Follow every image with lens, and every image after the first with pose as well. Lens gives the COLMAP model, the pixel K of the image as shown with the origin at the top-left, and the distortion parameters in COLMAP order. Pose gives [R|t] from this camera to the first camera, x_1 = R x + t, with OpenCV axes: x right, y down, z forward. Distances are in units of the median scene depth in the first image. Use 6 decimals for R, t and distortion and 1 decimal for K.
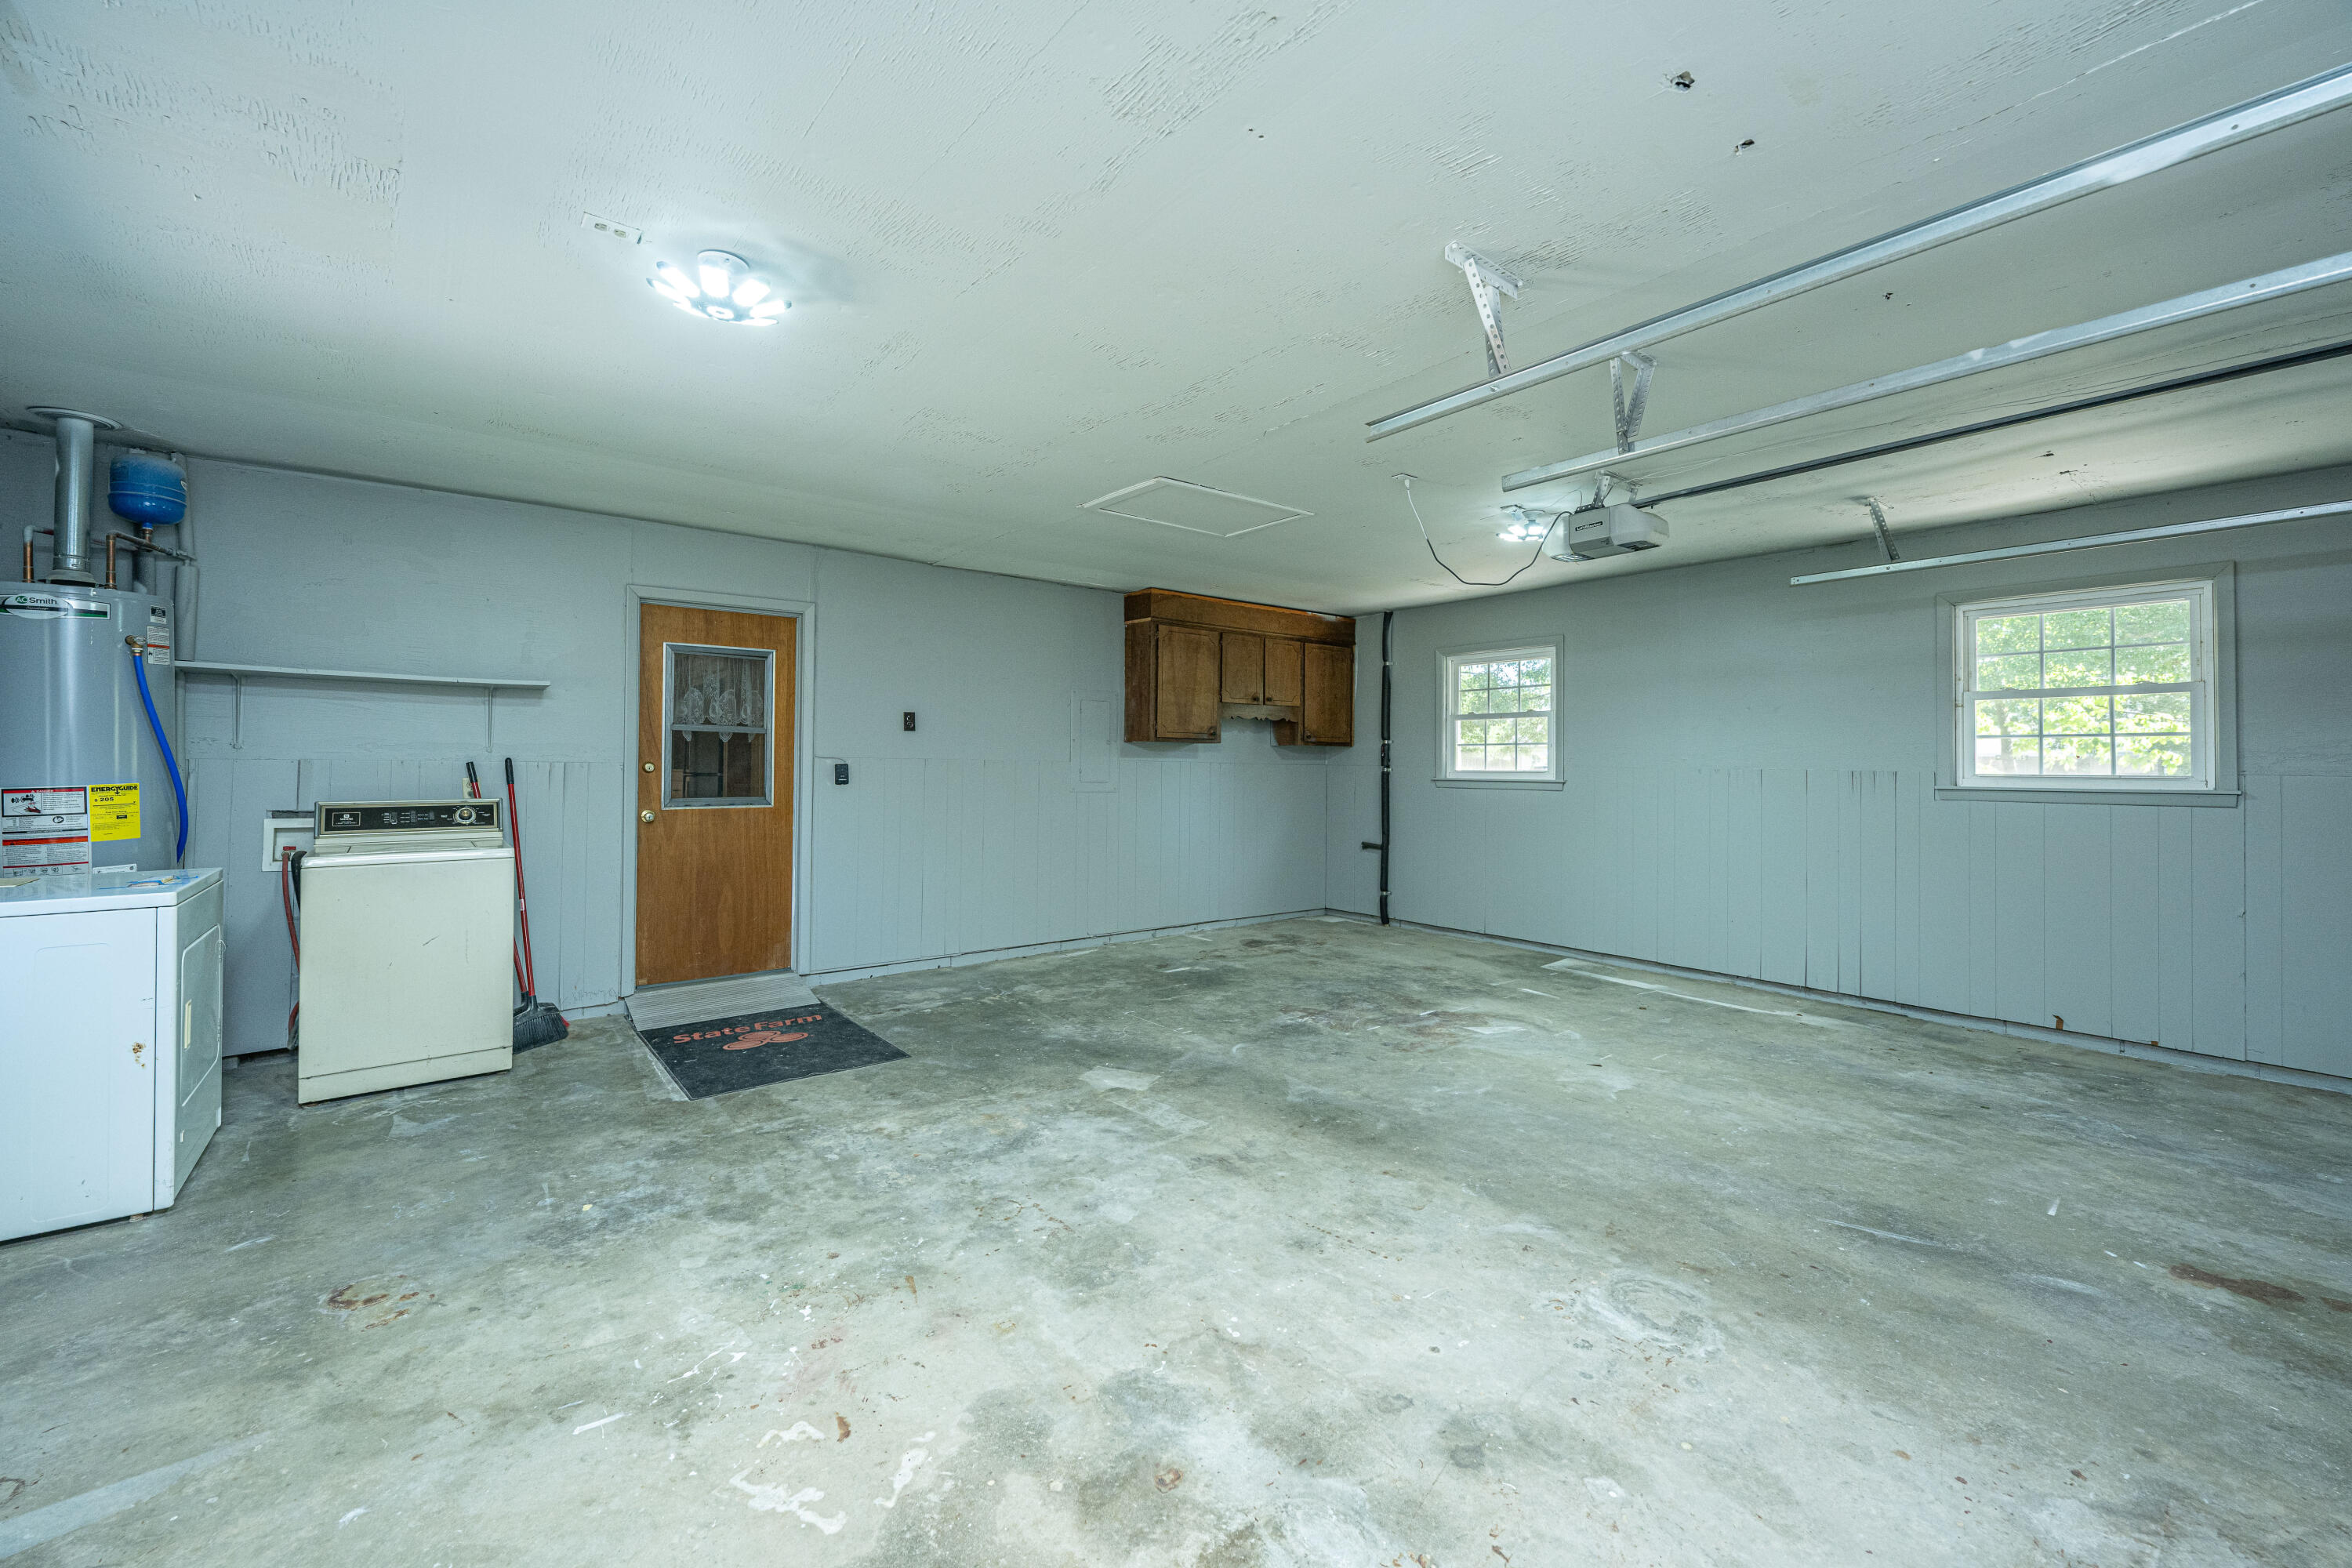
lens RADIAL K [[963.8, 0, 1172.0], [0, 963.8, 754.8], [0, 0, 1]] dist [-0.001355, -0.000036]
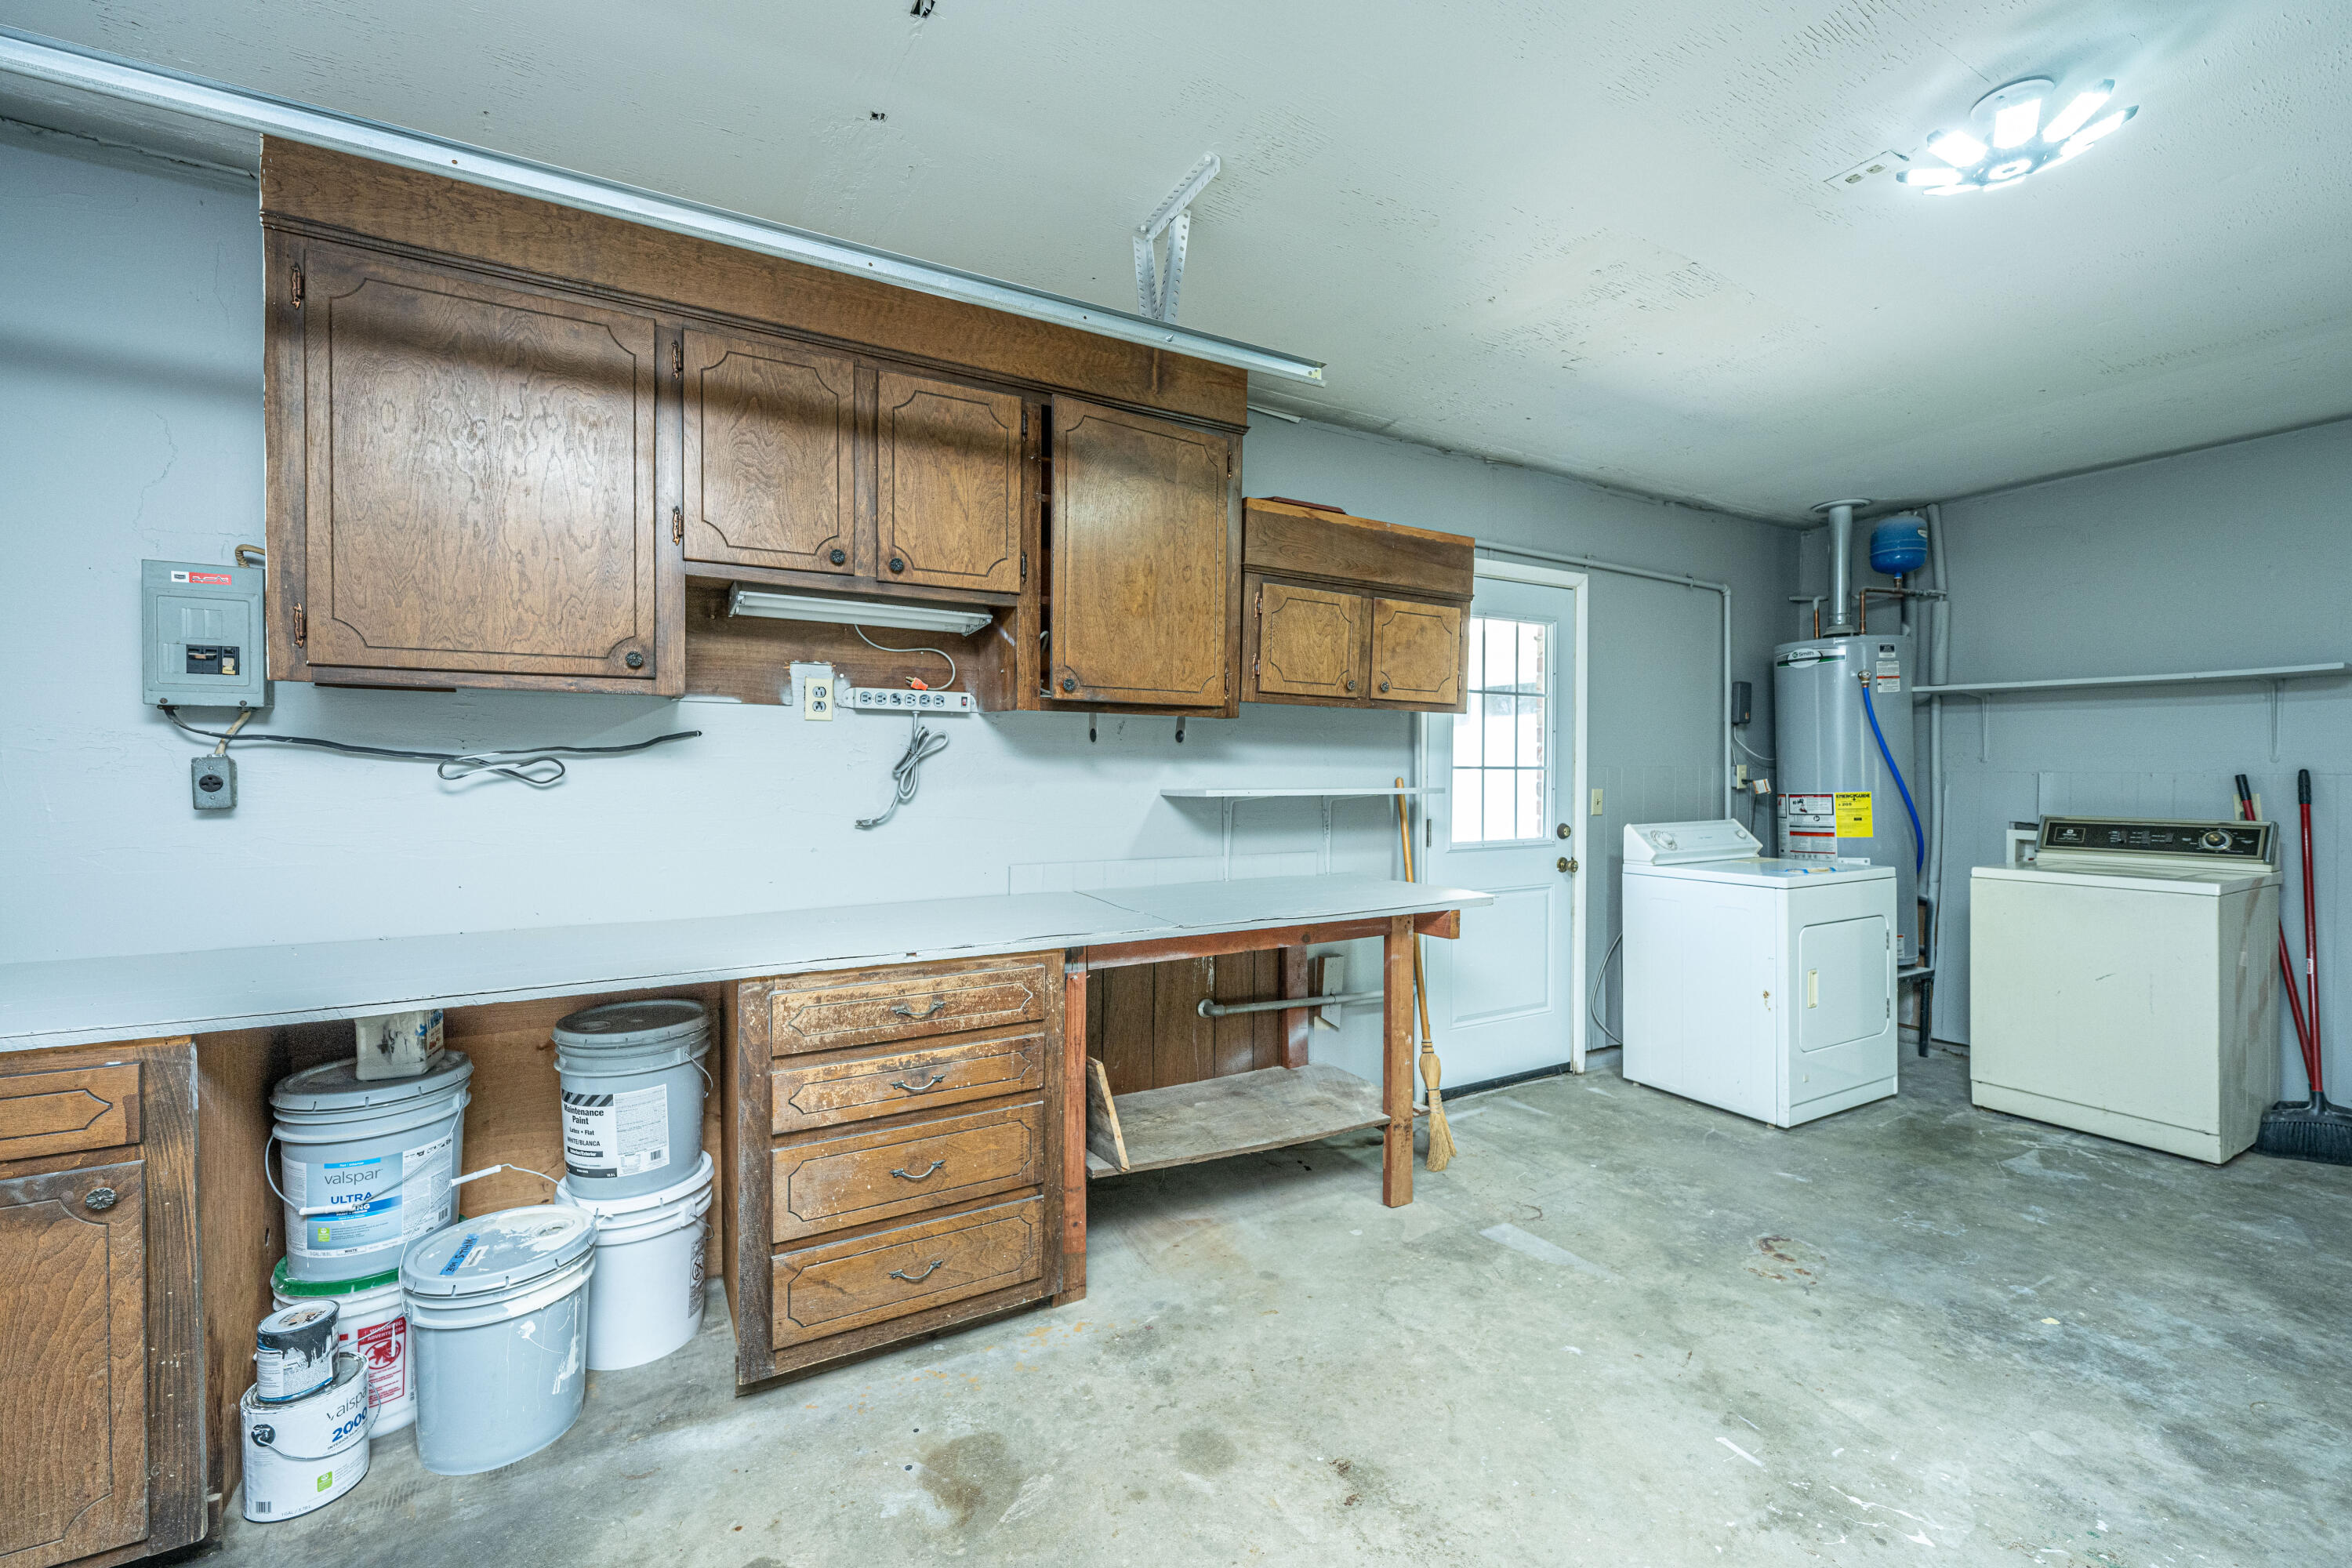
lens RADIAL K [[941.7, 0, 1175.4], [0, 941.7, 775.0], [0, 0, 1]] dist [-0.000239, 0.000018]
pose [[-0.154342, 0.000129, -0.988017, 0.247038], [0.006128, 0.999981, -0.000826, 0.003789], [0.987998, -0.006182, -0.154340, 0.333435]]
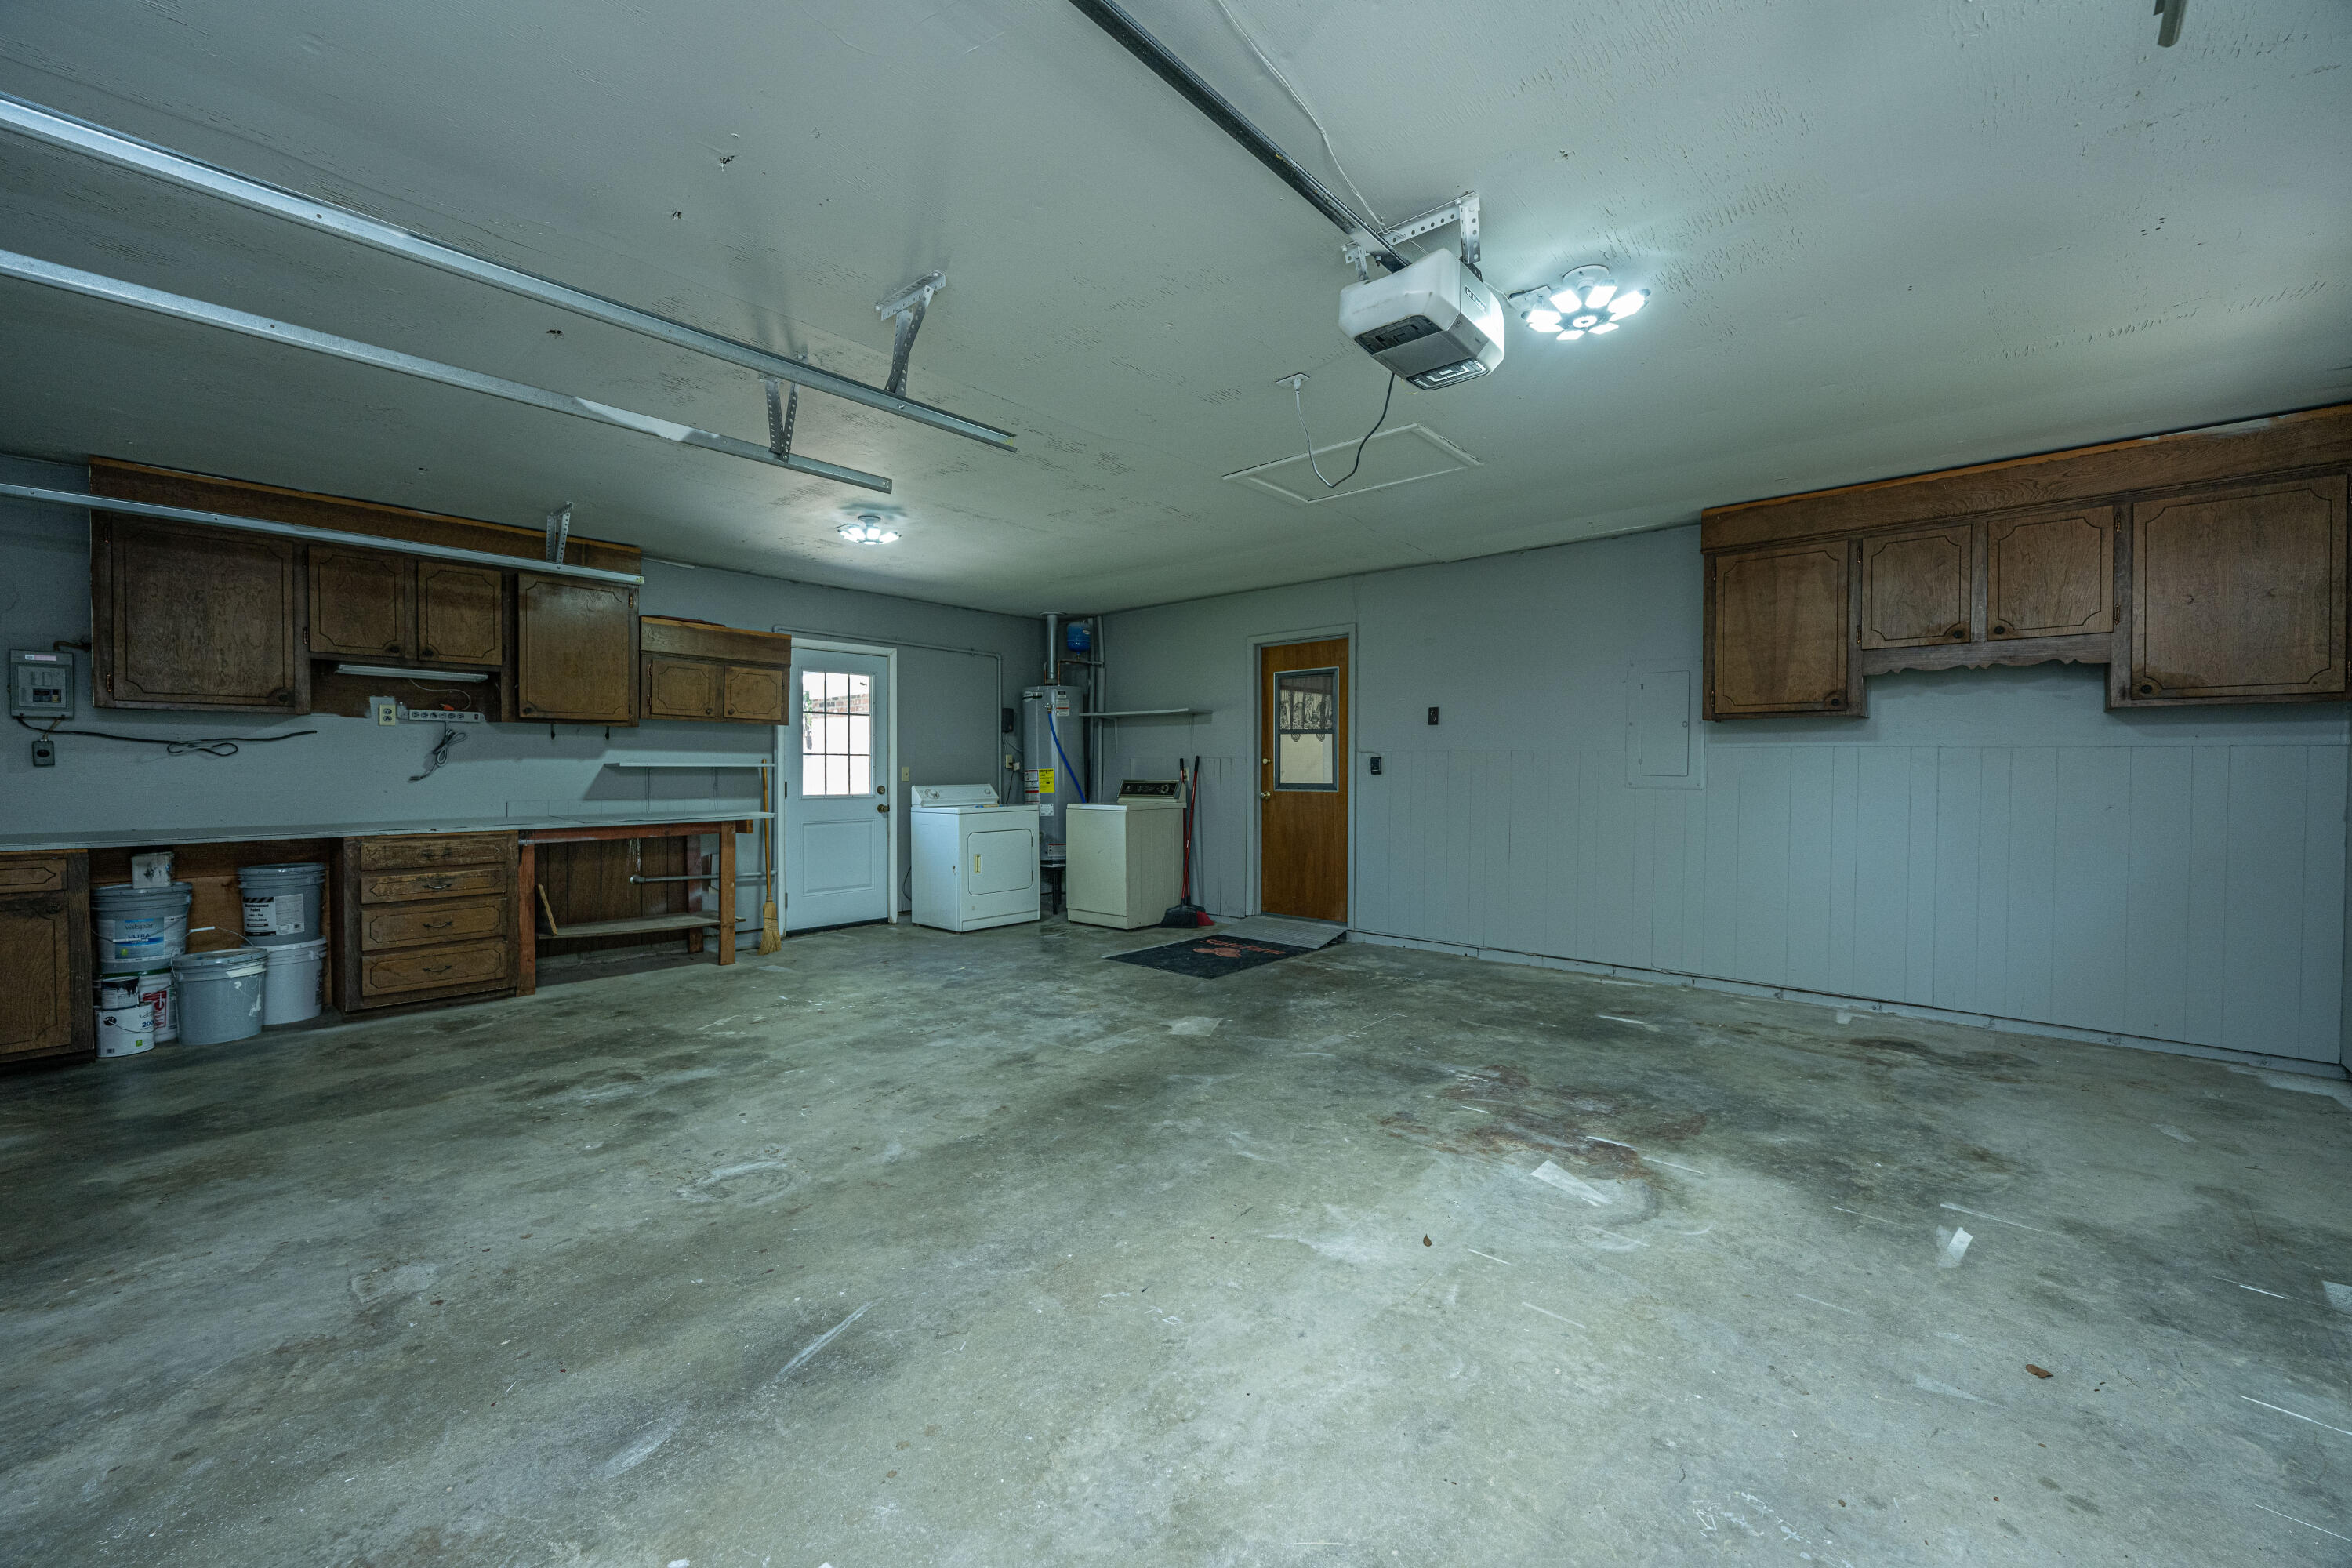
lens RADIAL K [[907.0, 0, 1120.6], [0, 907.0, 780.2], [0, 0, 1]] dist [-0.001797, -0.000335]
pose [[0.143952, 0.006743, -0.989562, 1.148564], [0.008831, 0.999928, 0.008098, 0.043296], [0.989545, -0.009905, 0.143883, 0.886798]]
